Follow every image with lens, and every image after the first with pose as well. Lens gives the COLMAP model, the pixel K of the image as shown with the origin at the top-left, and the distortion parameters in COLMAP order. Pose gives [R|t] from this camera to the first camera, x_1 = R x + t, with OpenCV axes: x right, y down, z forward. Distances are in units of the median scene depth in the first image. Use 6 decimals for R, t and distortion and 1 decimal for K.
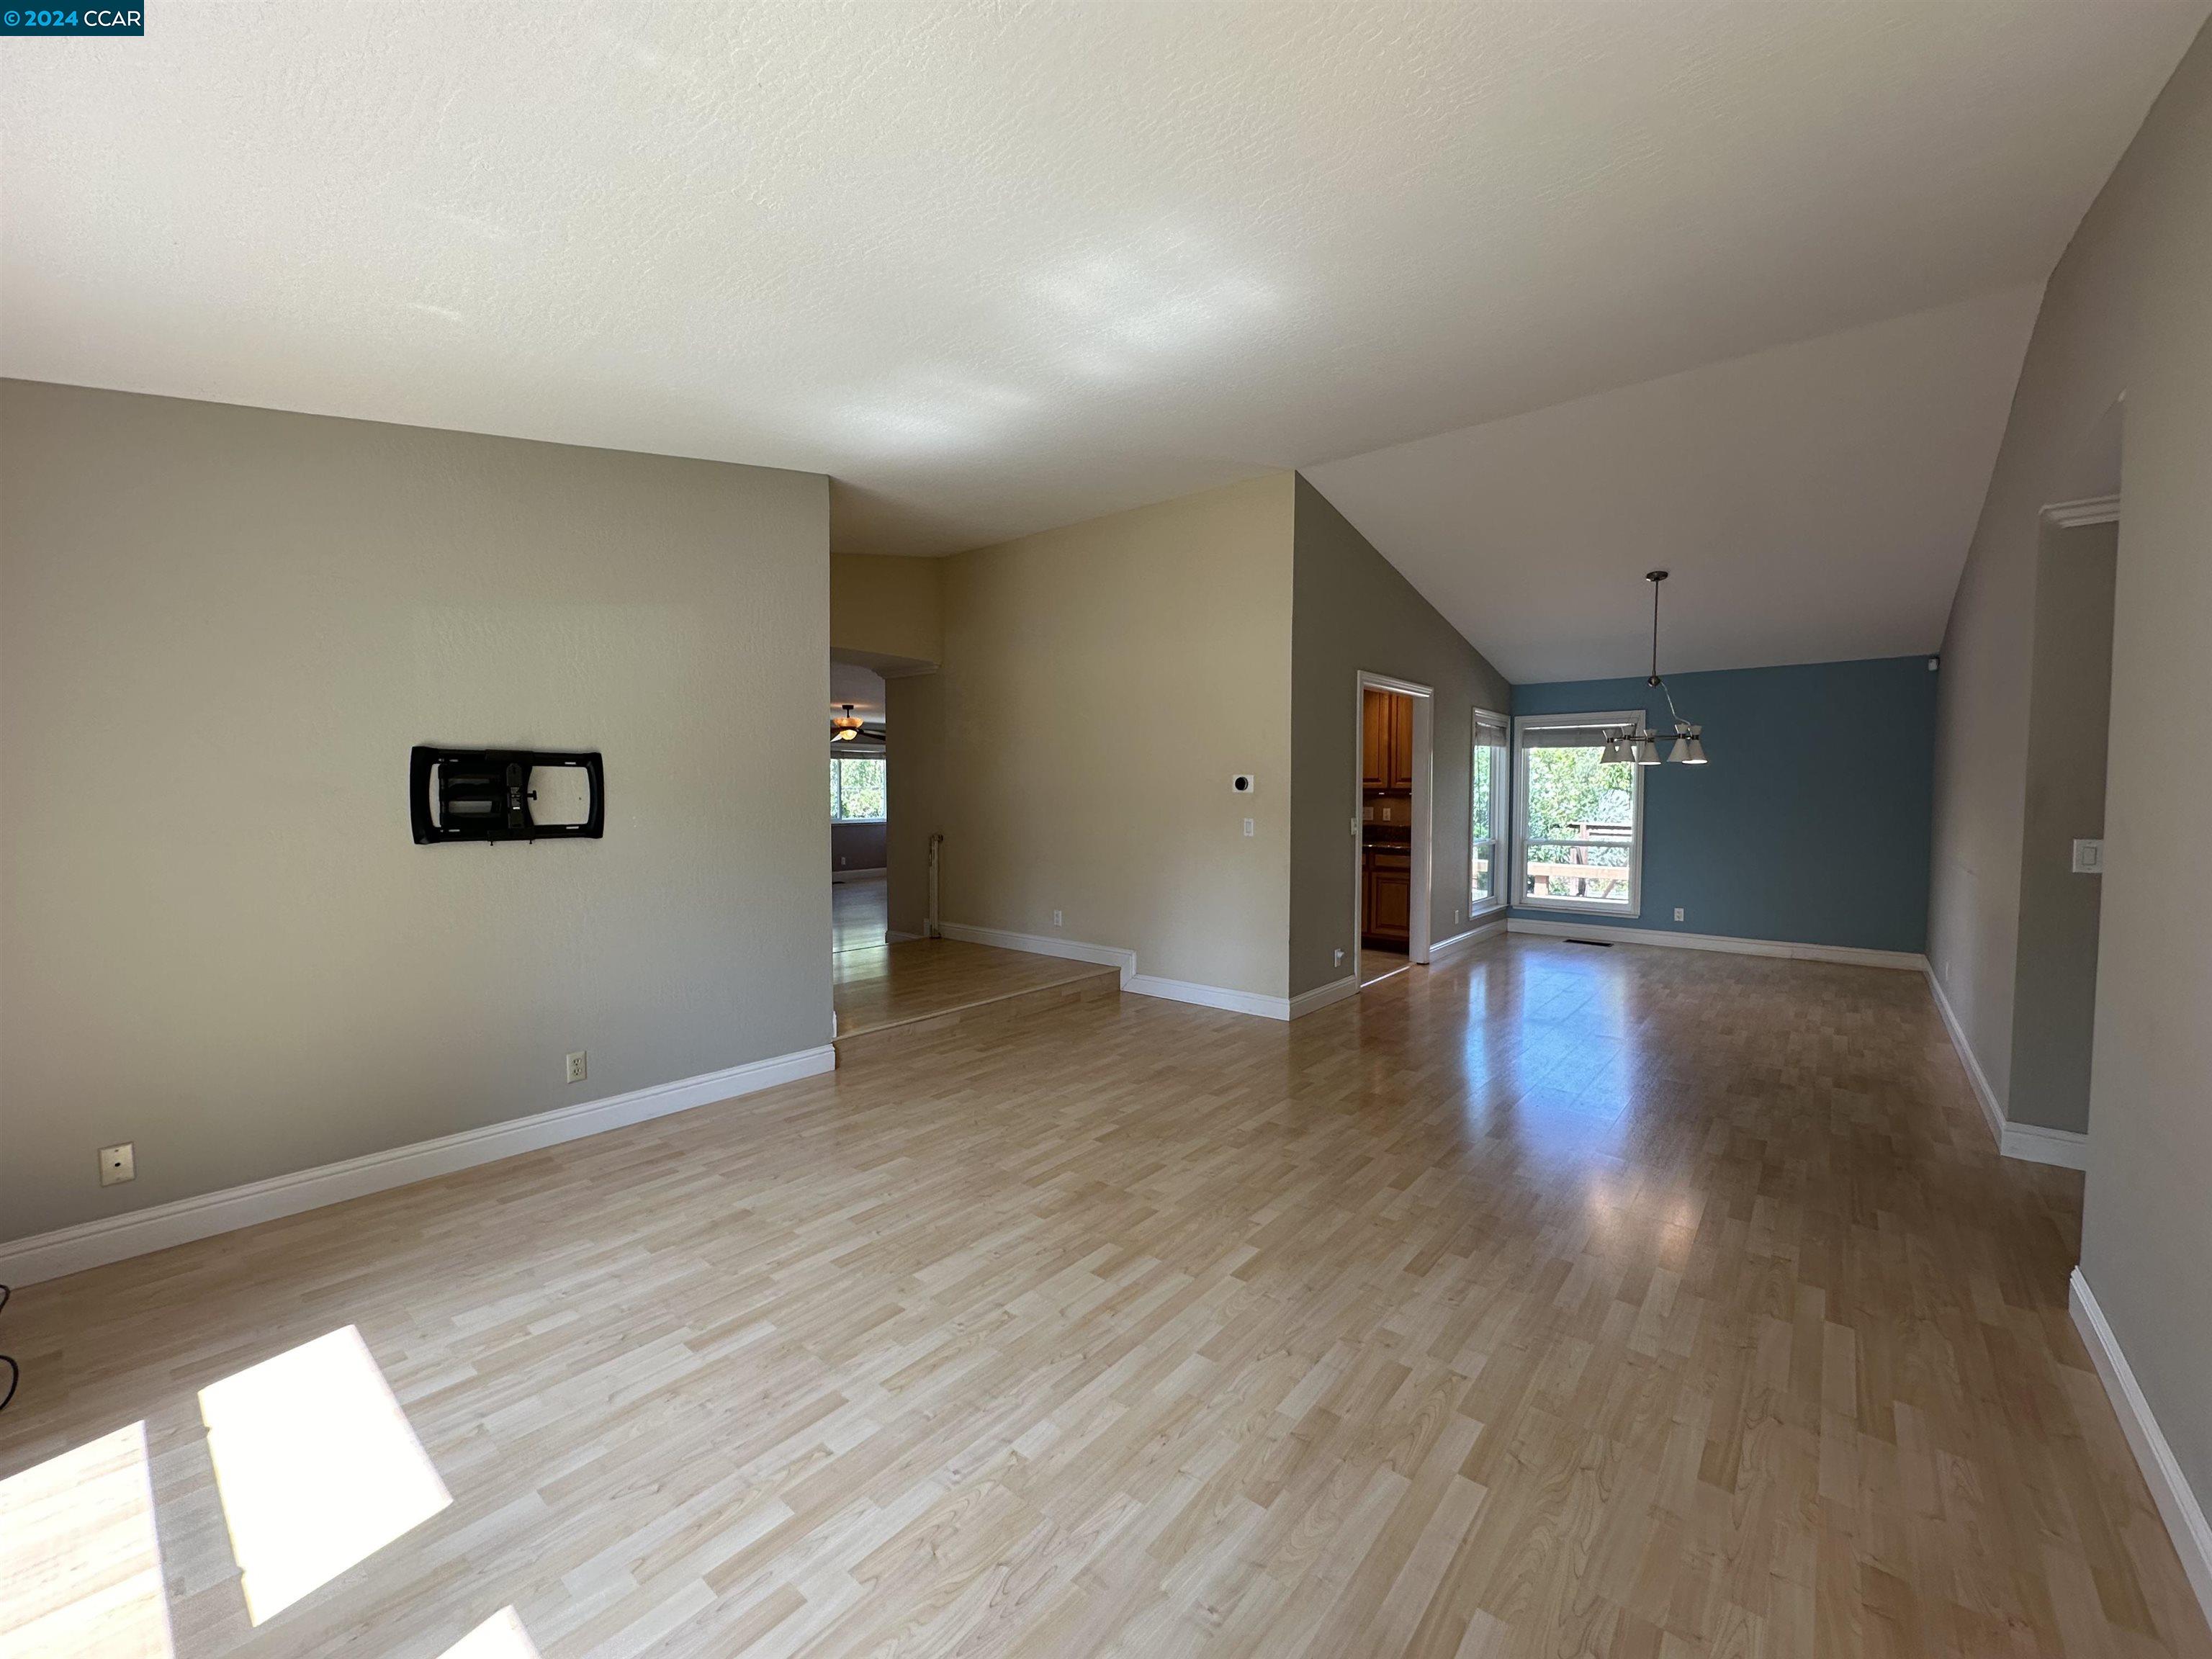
lens RADIAL K [[881.3, 0, 1103.9], [0, 881.3, 828.1], [0, 0, 1]] dist [-0.002919, 0.001240]
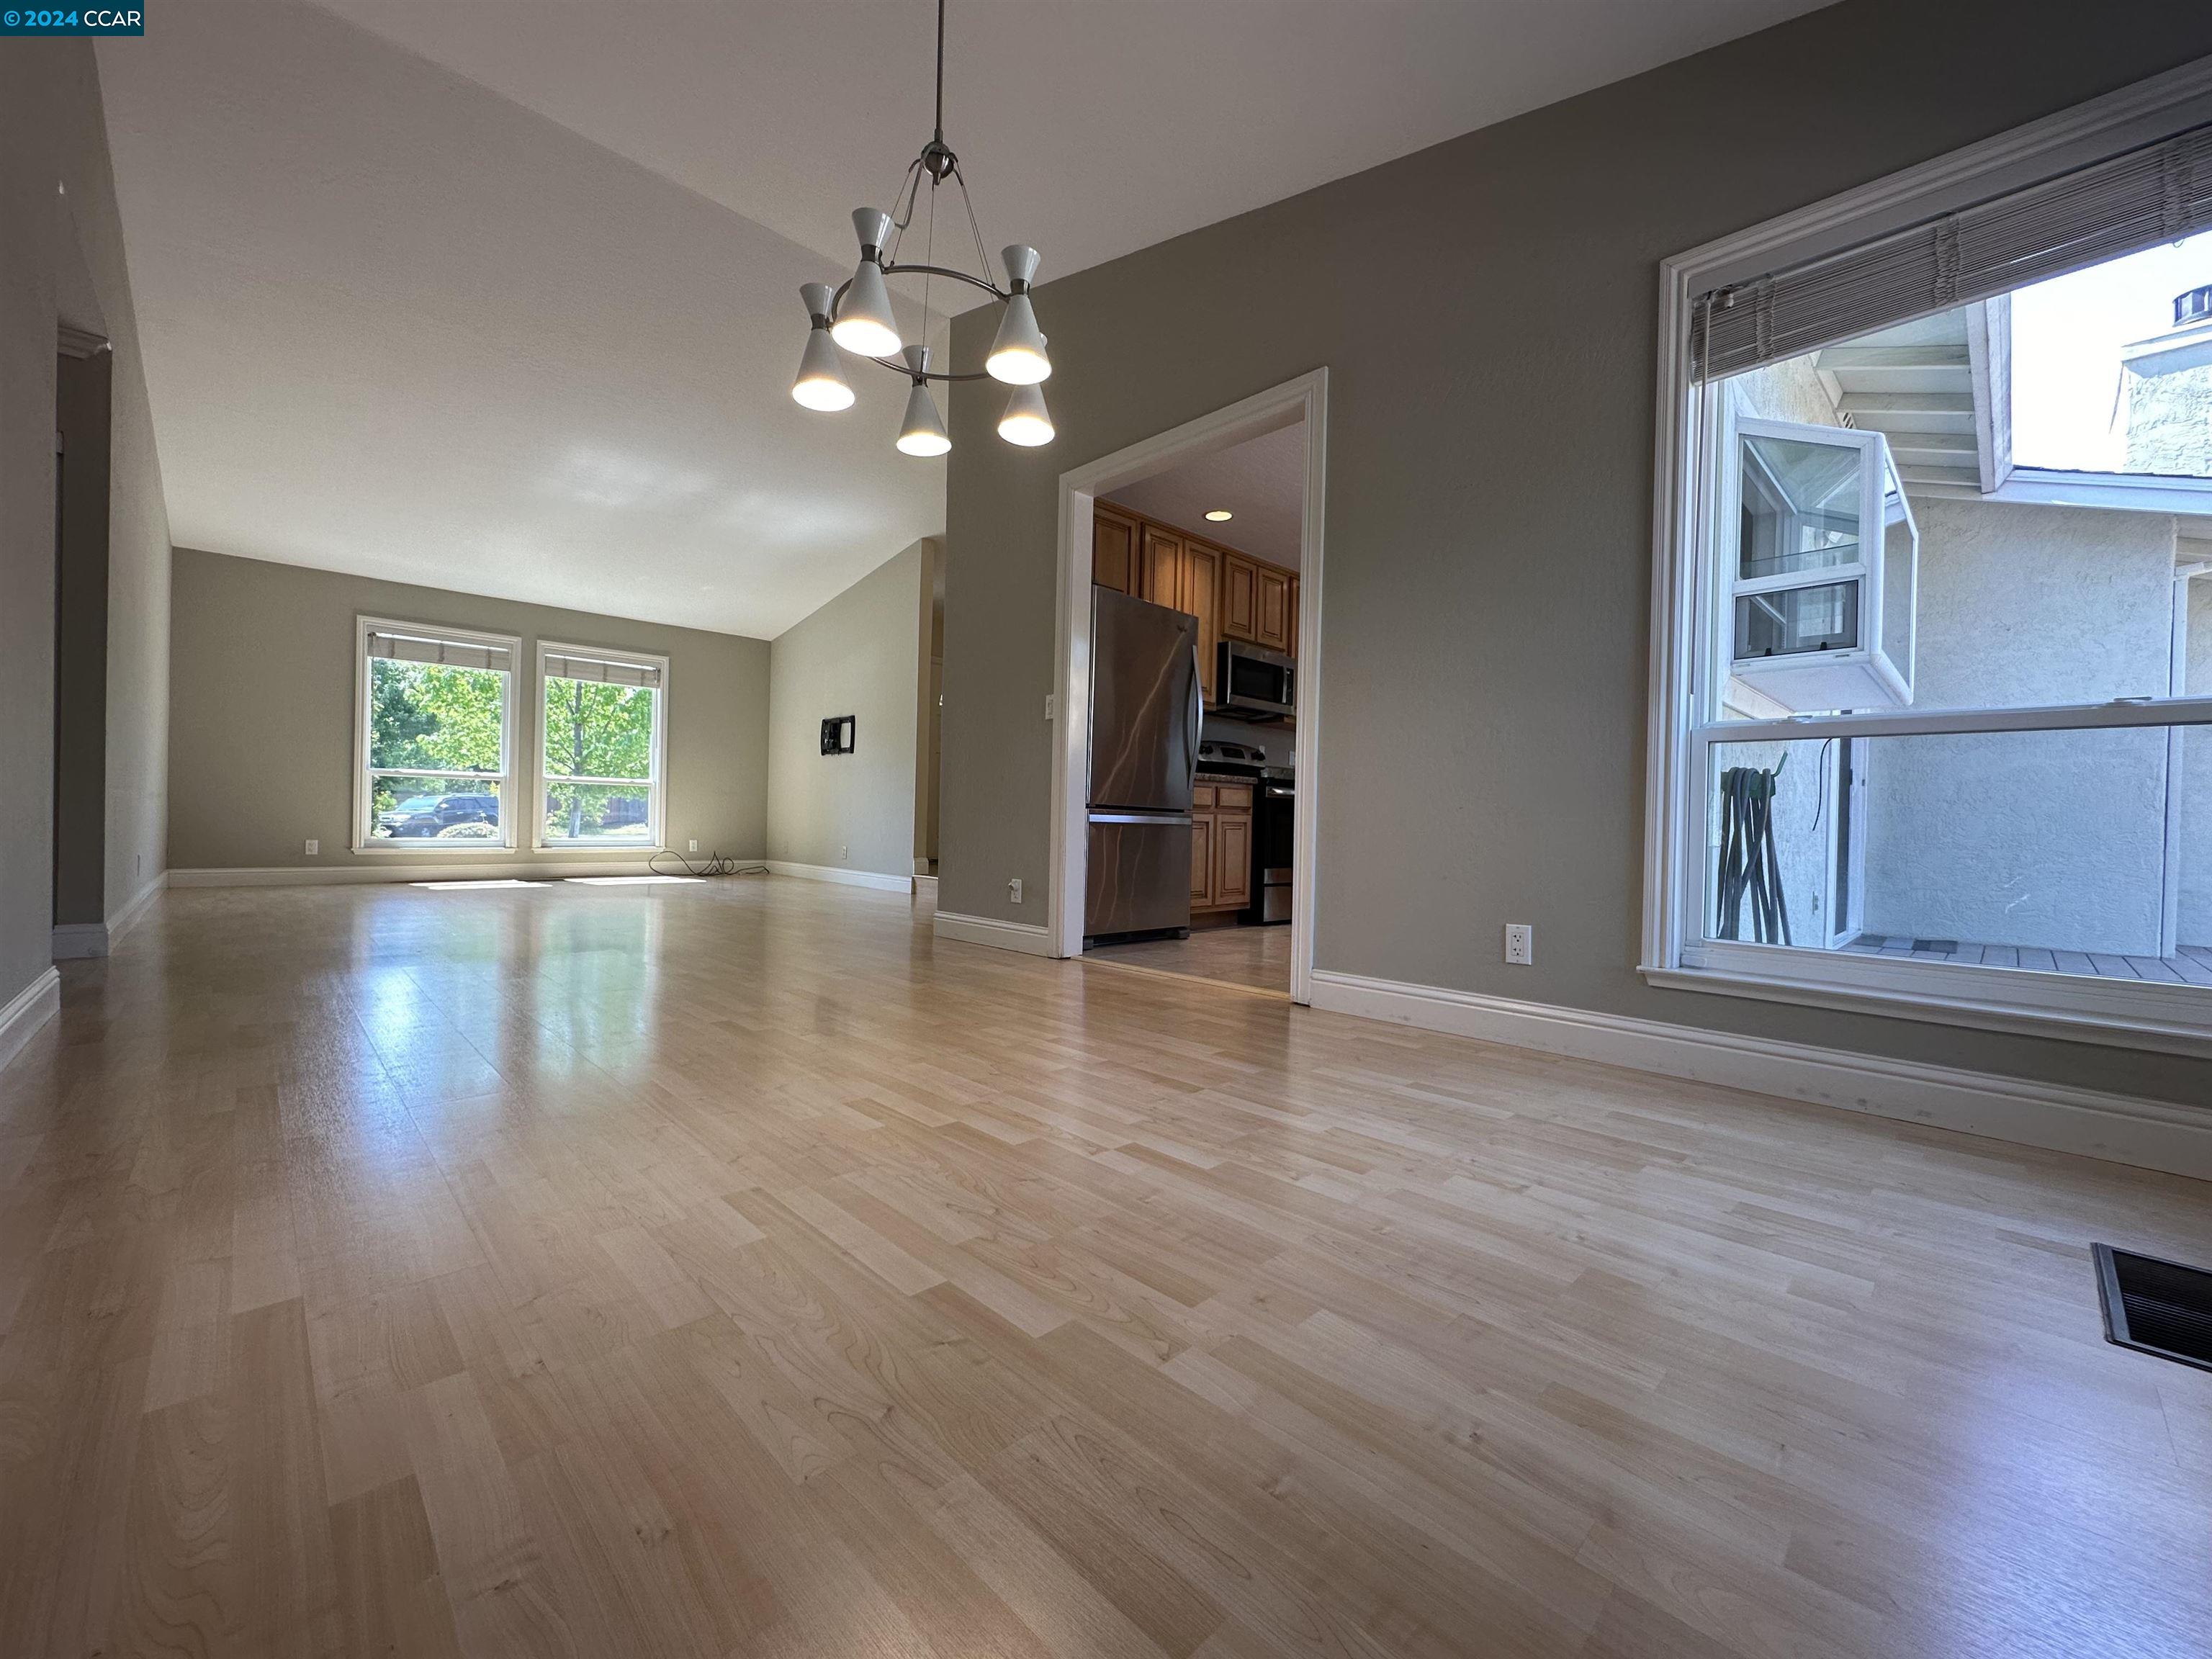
lens RADIAL K [[881.3, 0, 1098.8], [0, 881.3, 826.2], [0, 0, 1]] dist [-0.002919, 0.001240]
pose [[-0.102354, 0.001488, -0.994747, 1.471402], [-0.066130, 0.997777, 0.008297, 0.125807], [0.992547, 0.066632, -0.102028, 1.713831]]
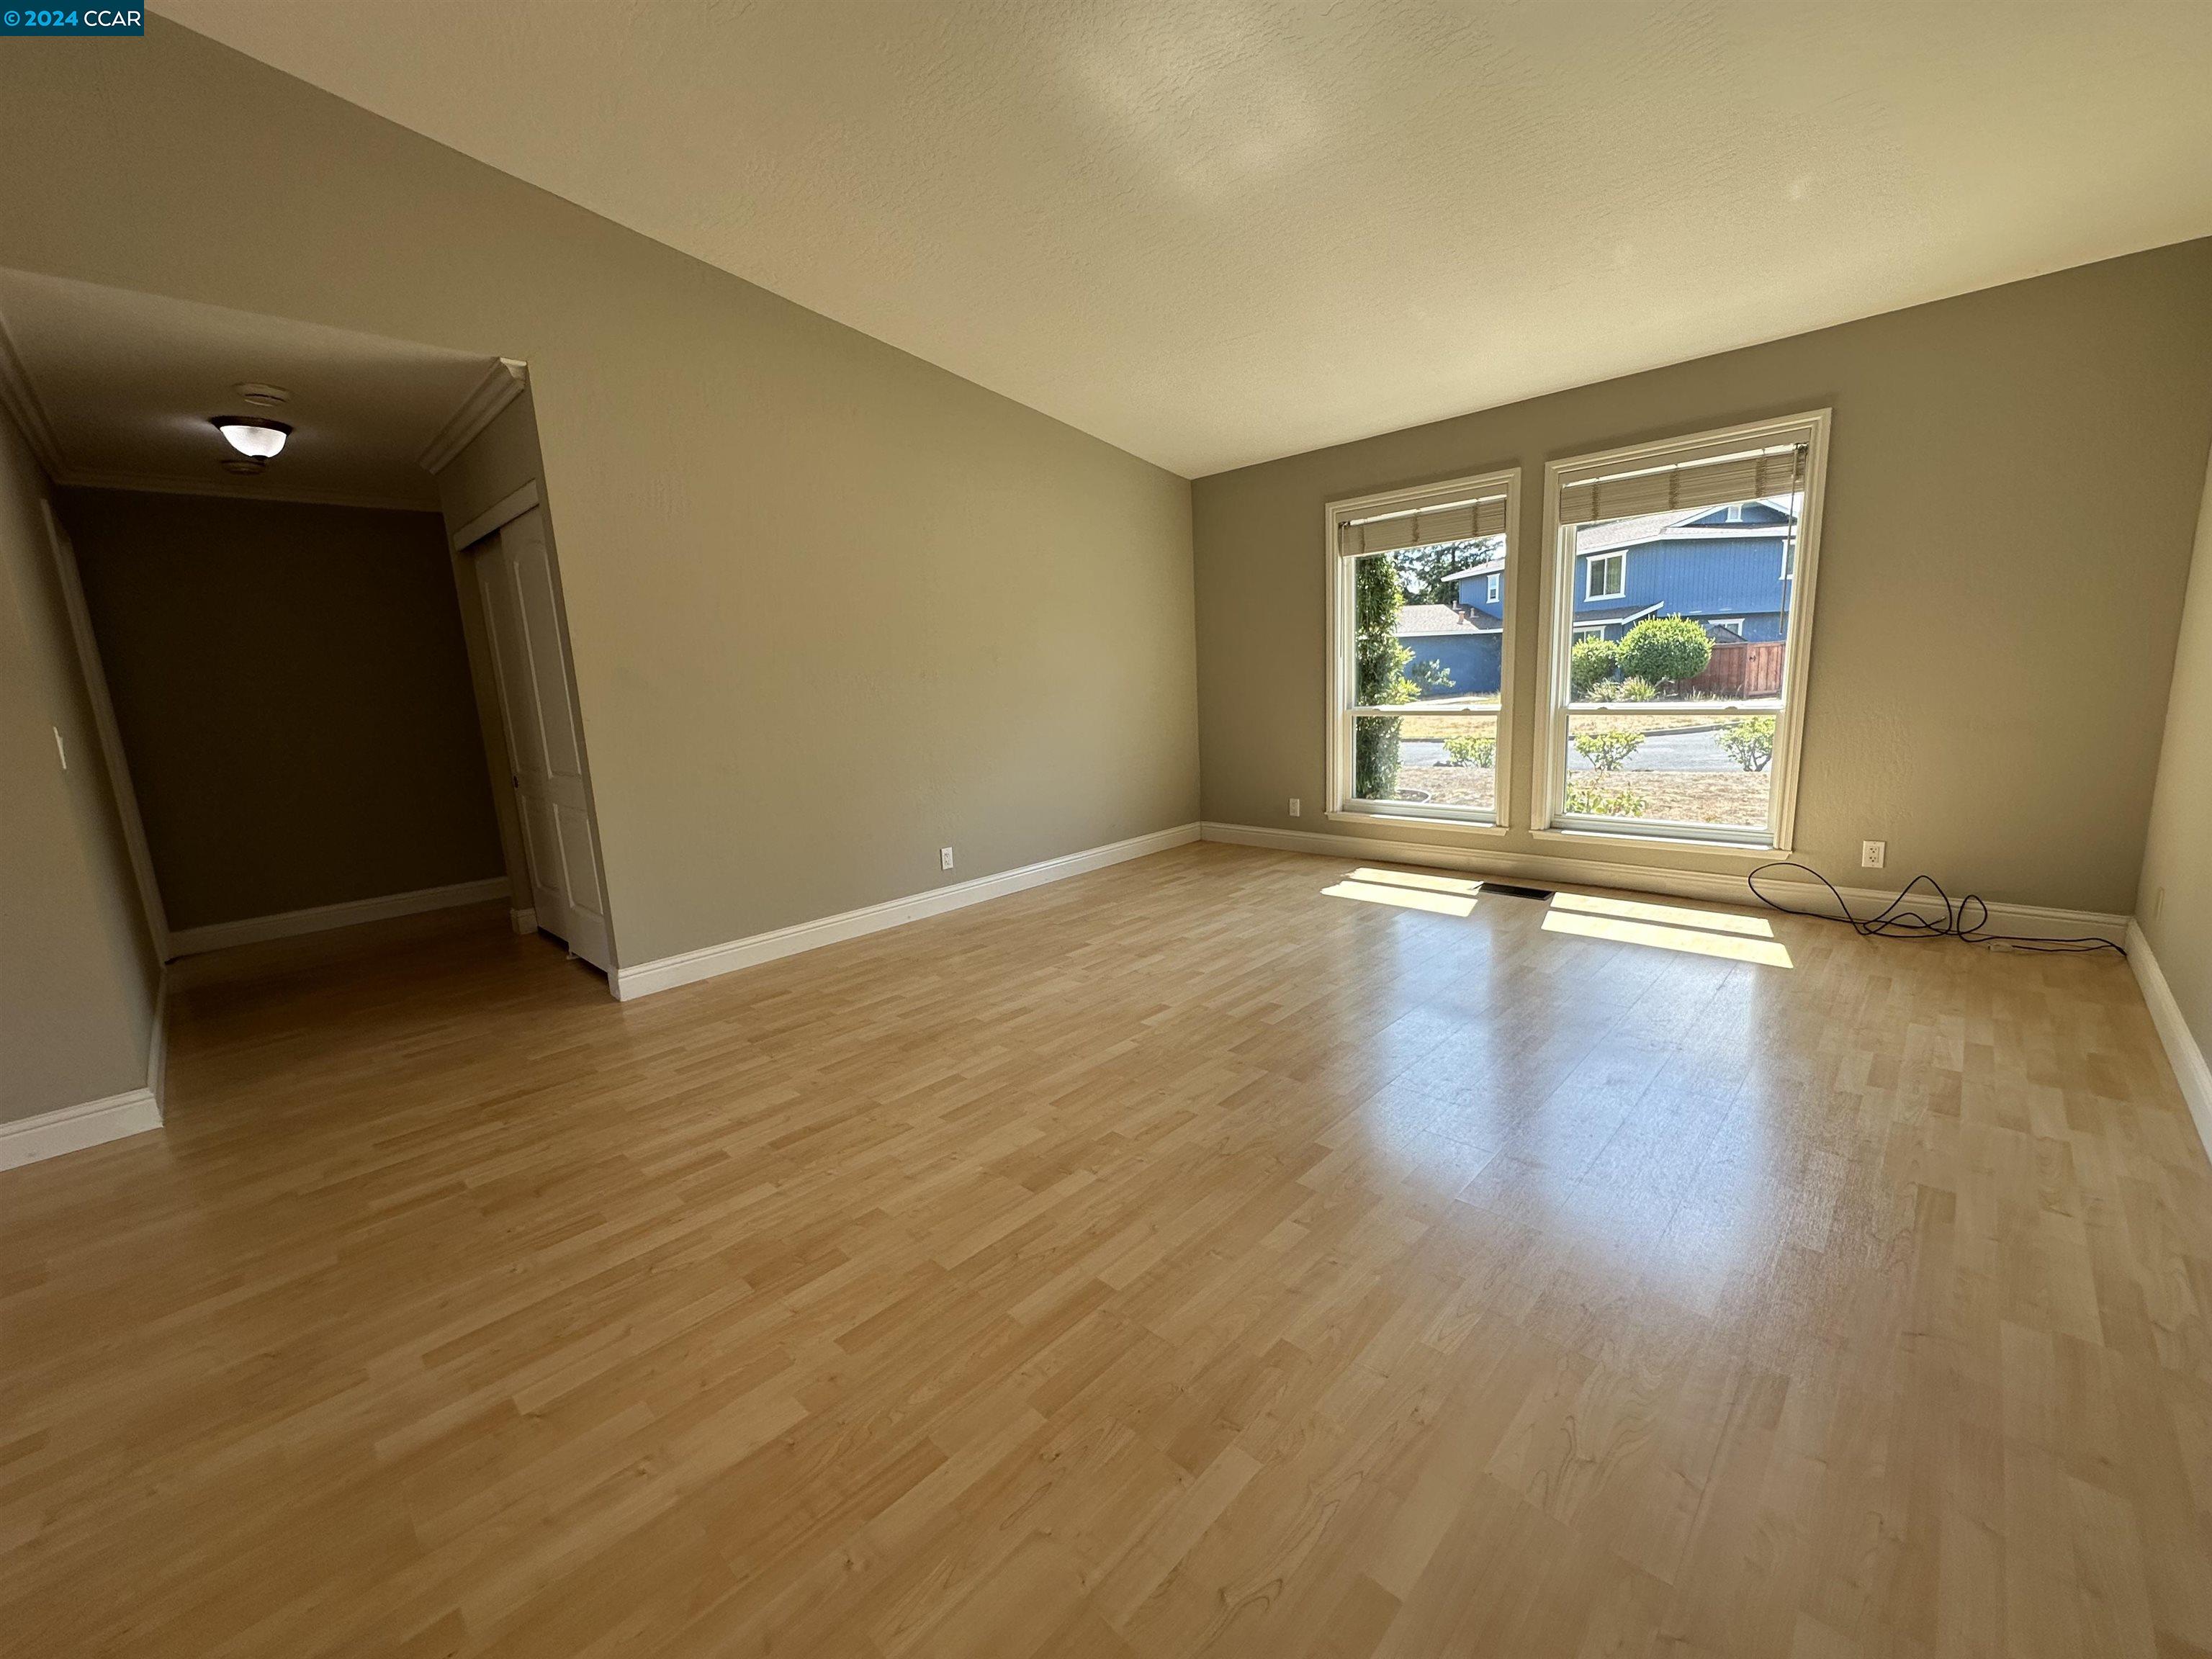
lens RADIAL K [[881.3, 0, 1109.3], [0, 881.3, 827.7], [0, 0, 1]] dist [-0.002919, 0.001240]
pose [[-0.996424, 0.034819, 0.076980, 0.082953], [0.051053, 0.974112, 0.220224, -0.020131], [-0.067319, 0.223367, -0.972407, 1.439397]]
